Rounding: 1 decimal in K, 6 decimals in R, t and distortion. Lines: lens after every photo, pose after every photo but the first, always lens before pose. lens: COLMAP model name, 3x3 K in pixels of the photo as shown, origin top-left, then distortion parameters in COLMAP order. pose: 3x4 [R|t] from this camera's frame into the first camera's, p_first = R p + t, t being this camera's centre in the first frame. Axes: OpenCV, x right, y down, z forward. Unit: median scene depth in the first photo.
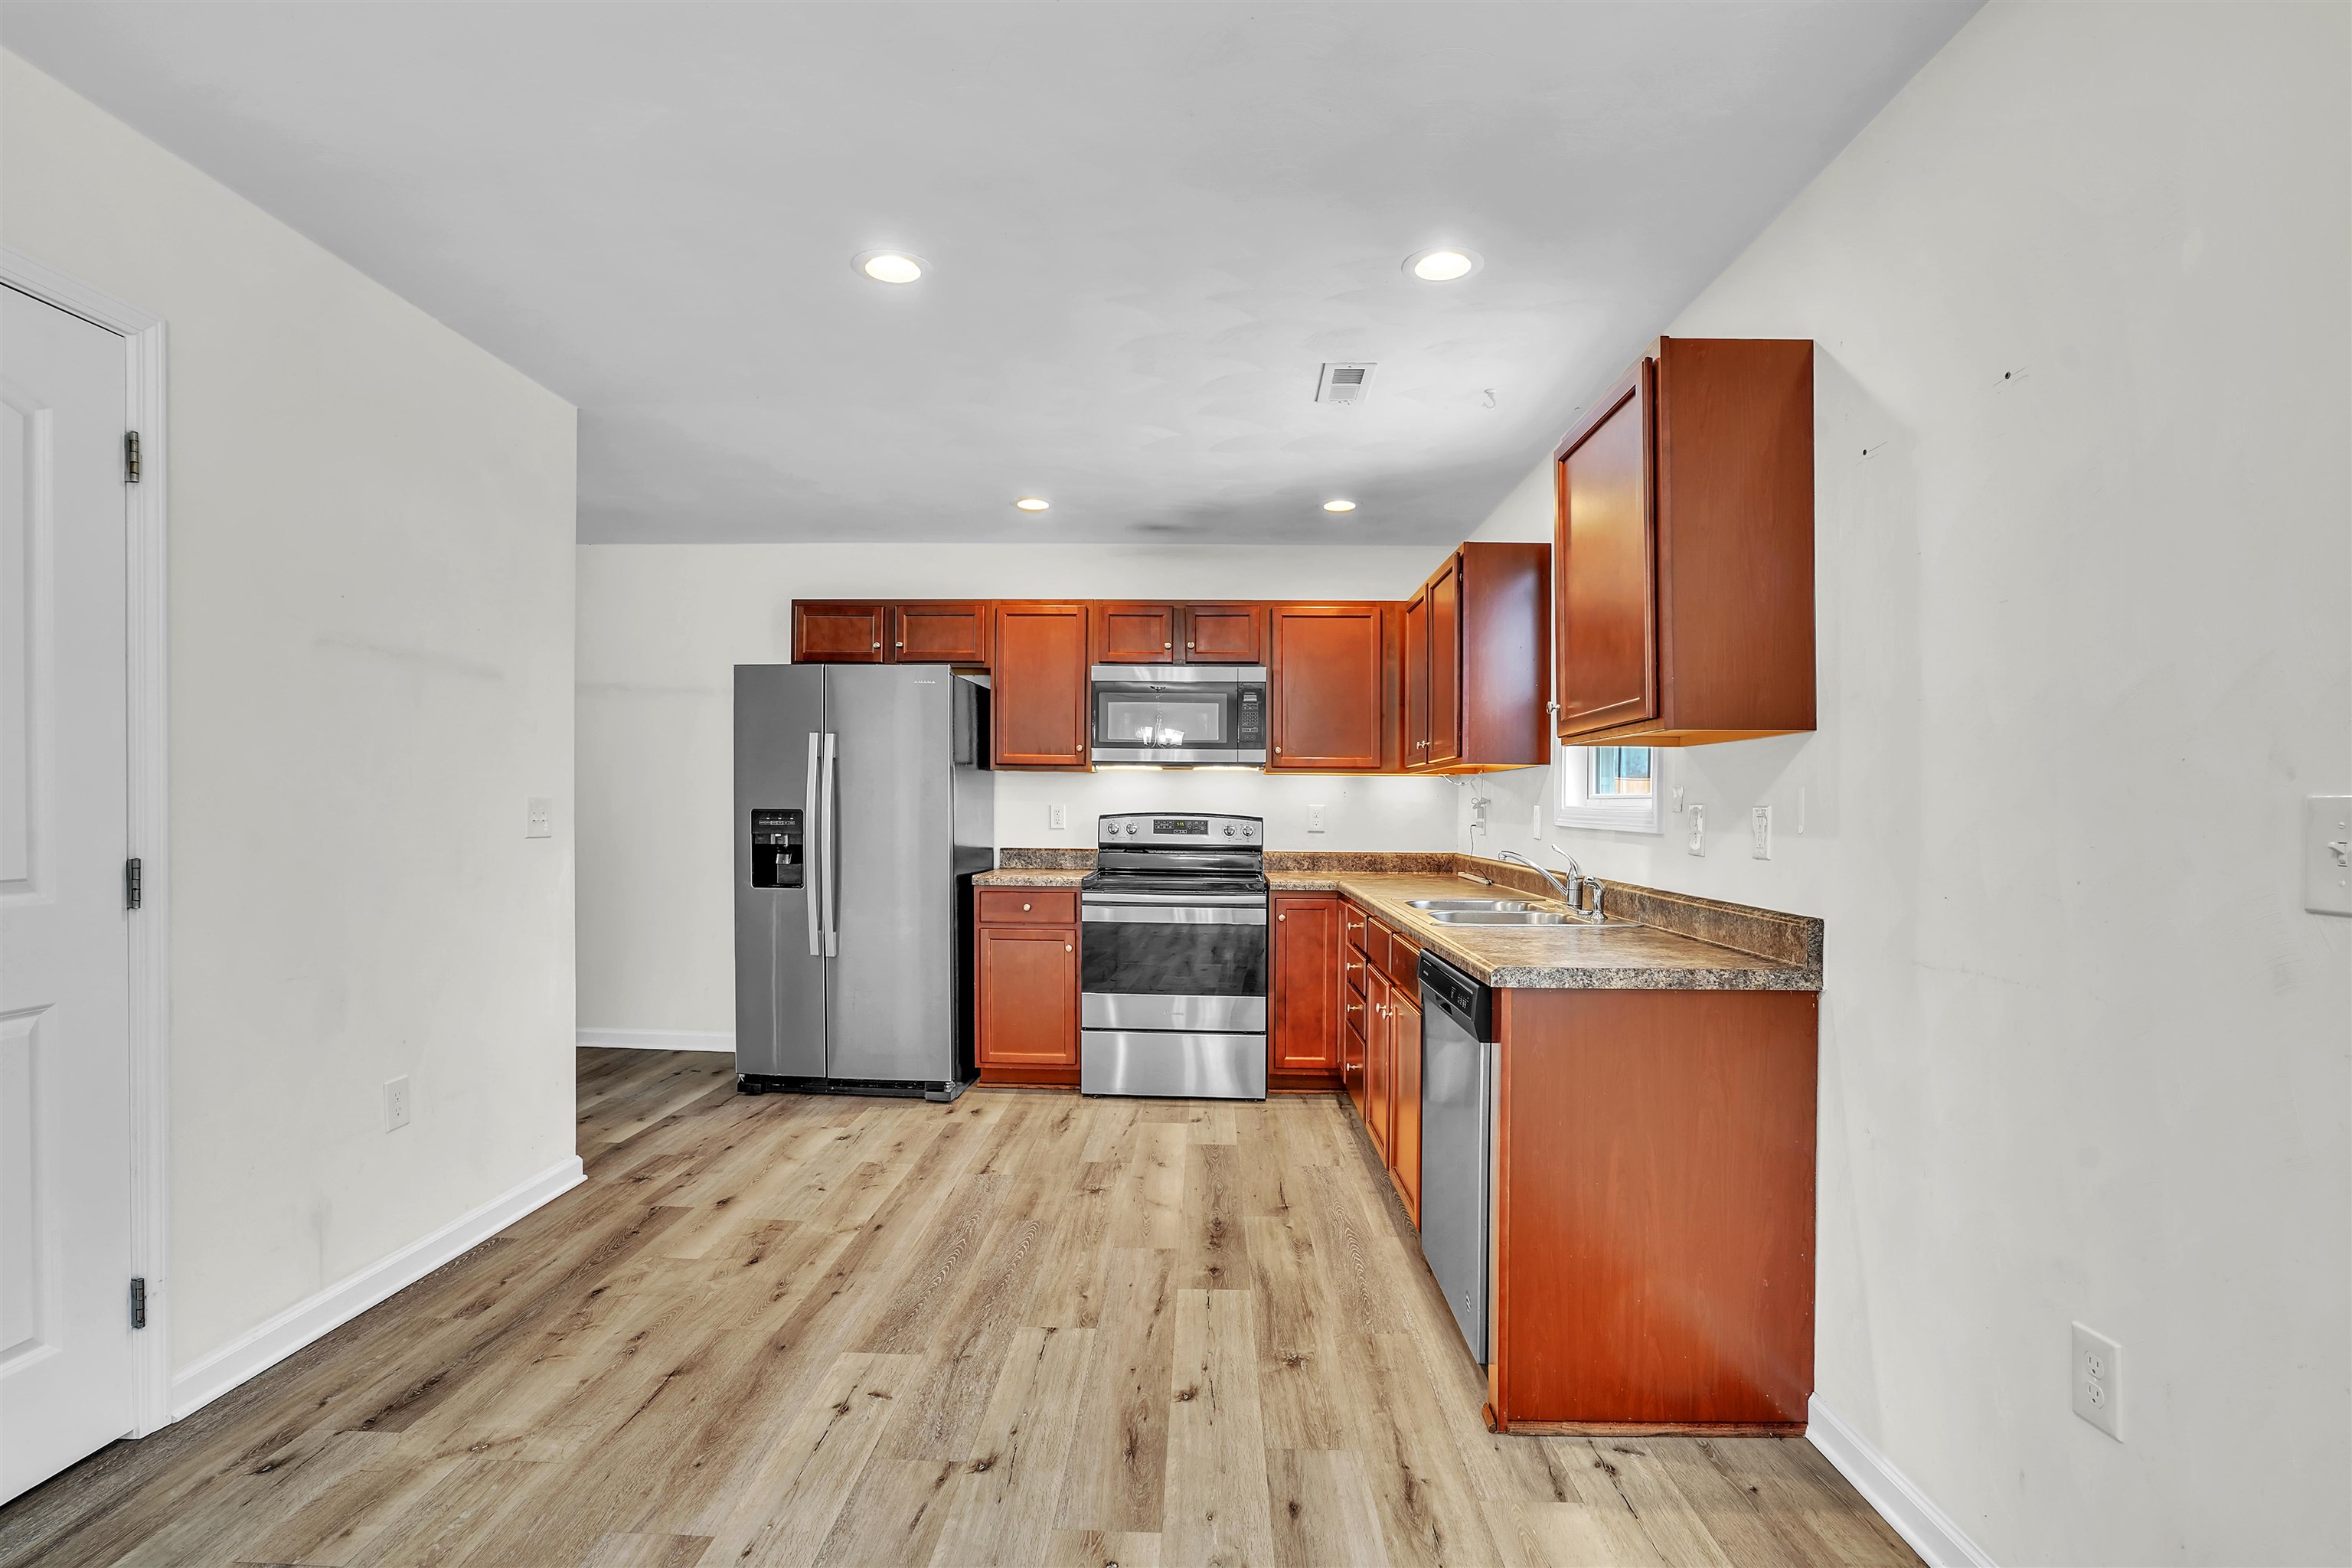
lens RADIAL K [[1132.2, 0, 1178.4], [0, 1132.2, 826.0], [0, 0, 1]] dist [-0.018944, -0.000050]
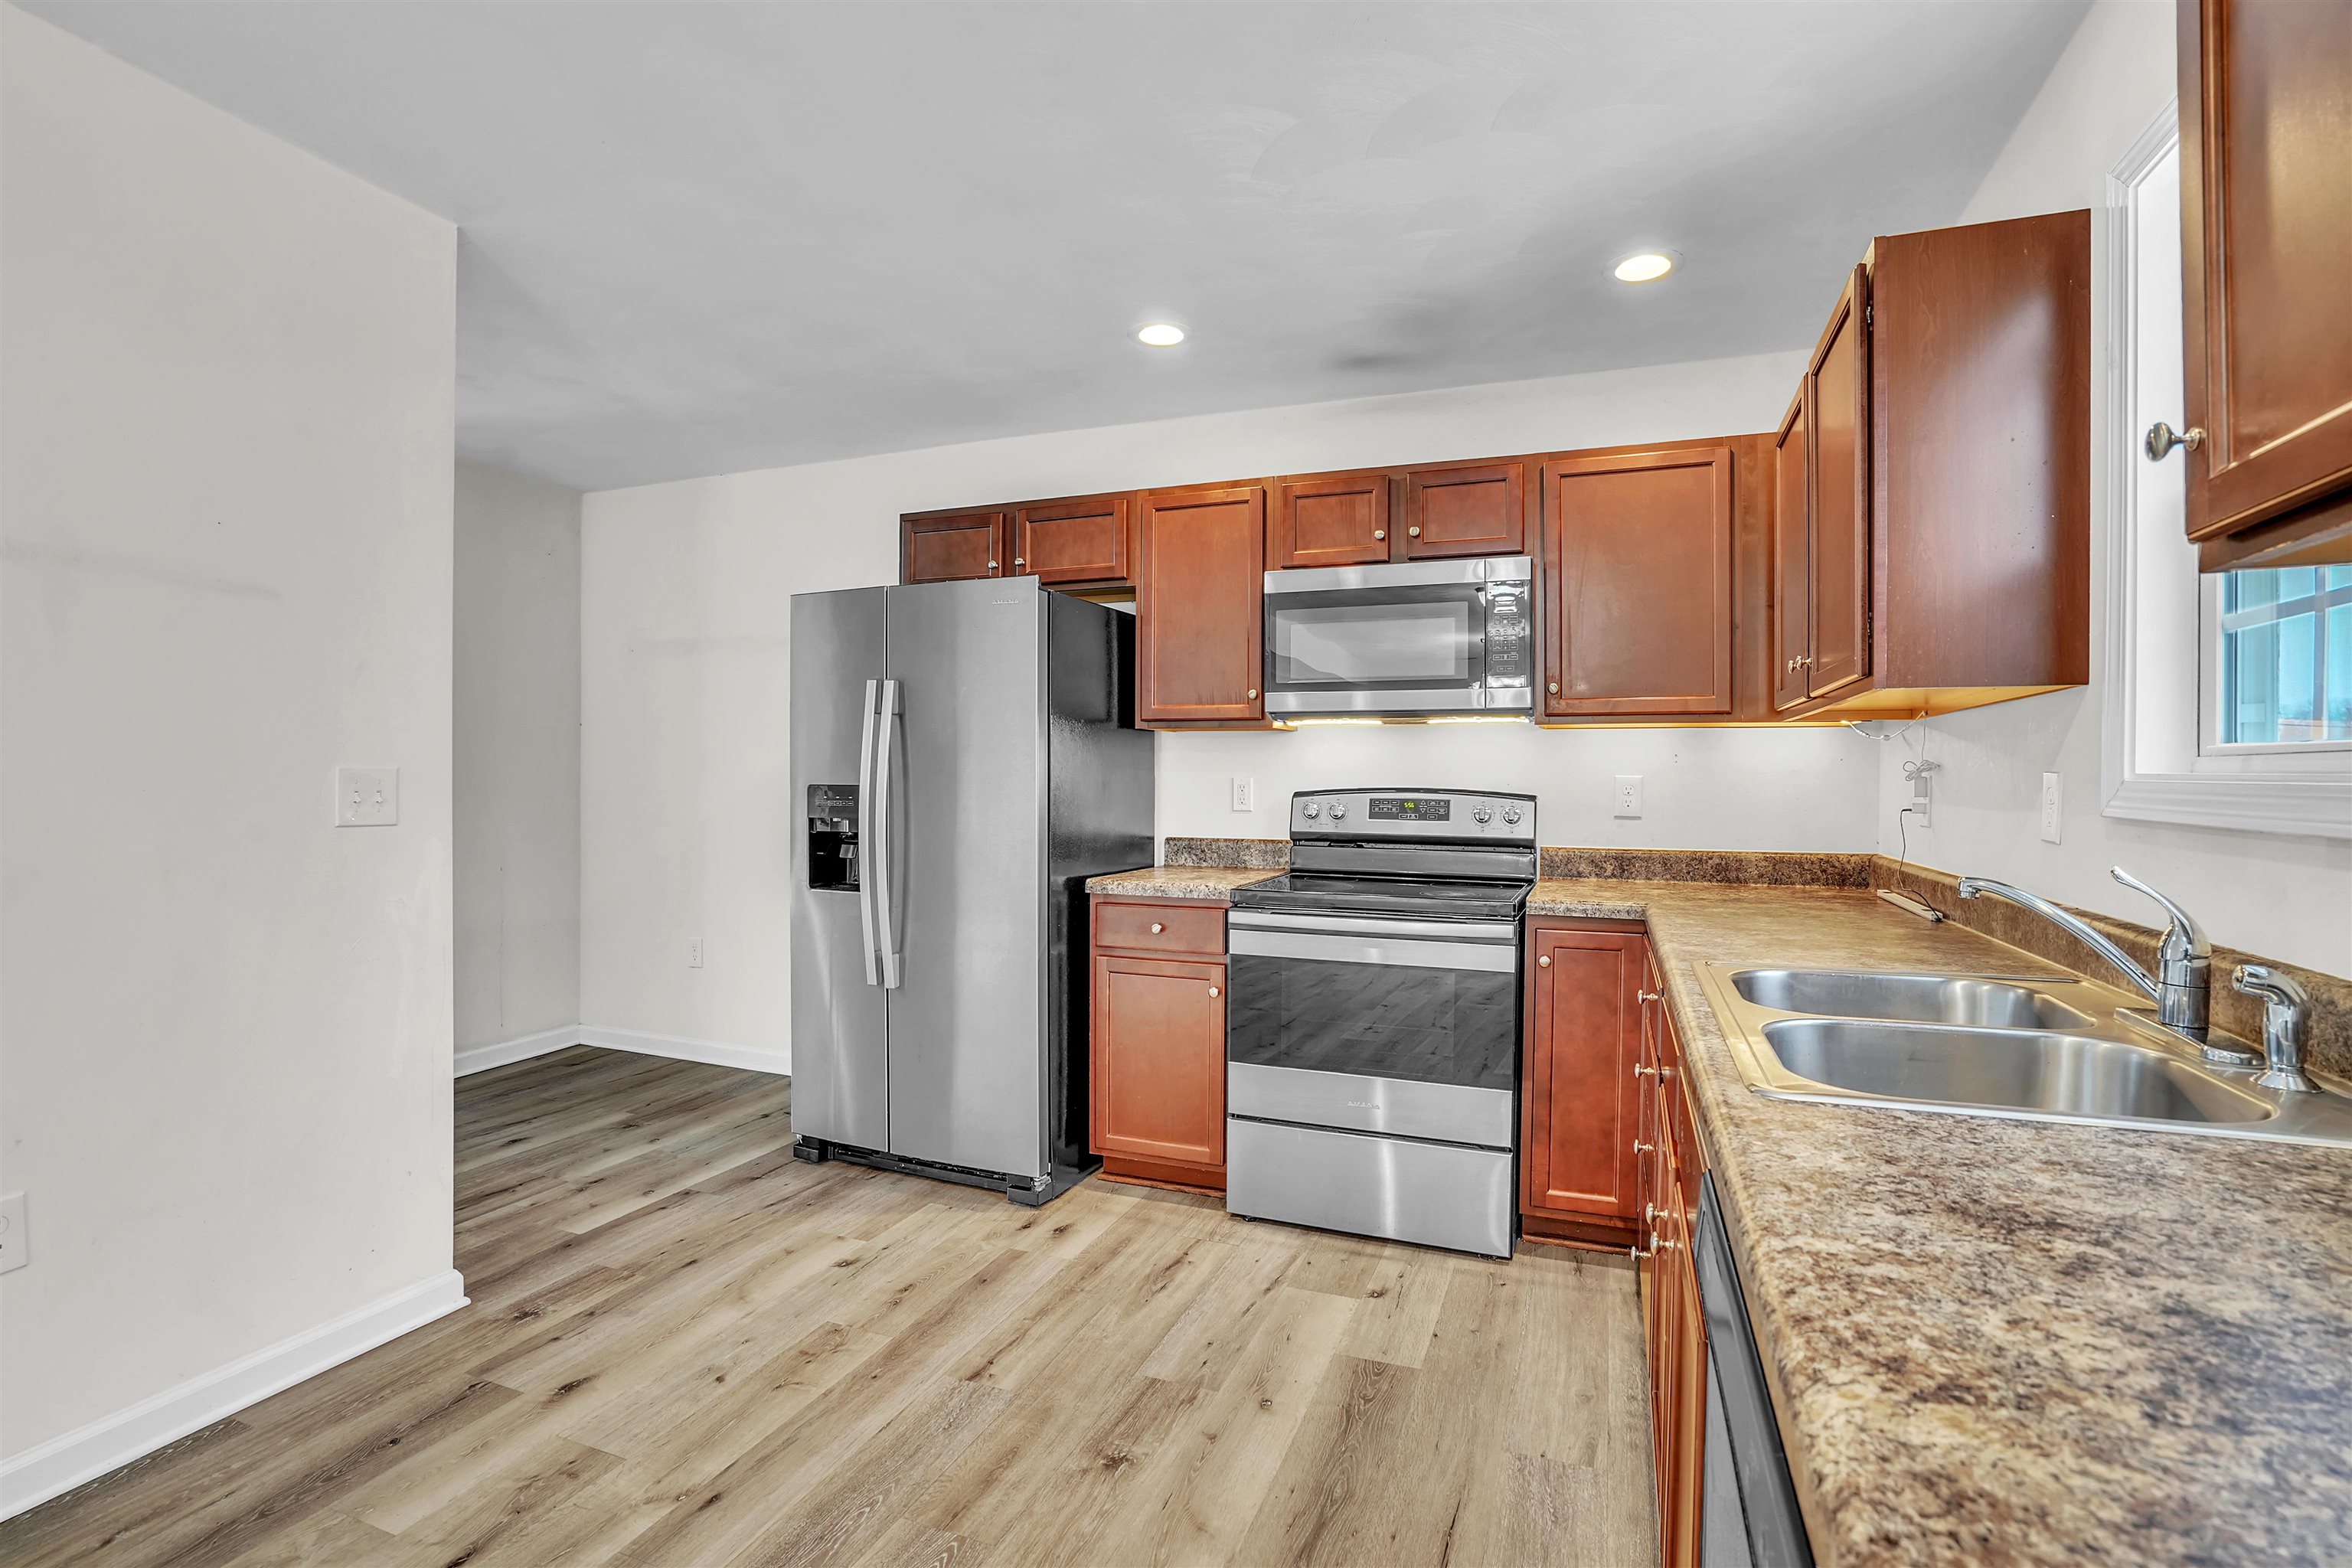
lens RADIAL K [[1101.5, 0, 1217.7], [0, 1101.5, 814.1], [0, 0, 1]] dist [-0.045662, 0.030992]
pose [[0.948500, 0.003739, -0.316754, 0.110564], [-0.000359, 0.999942, 0.010727, -0.003769], [0.316776, -0.010061, 0.948447, 0.387109]]
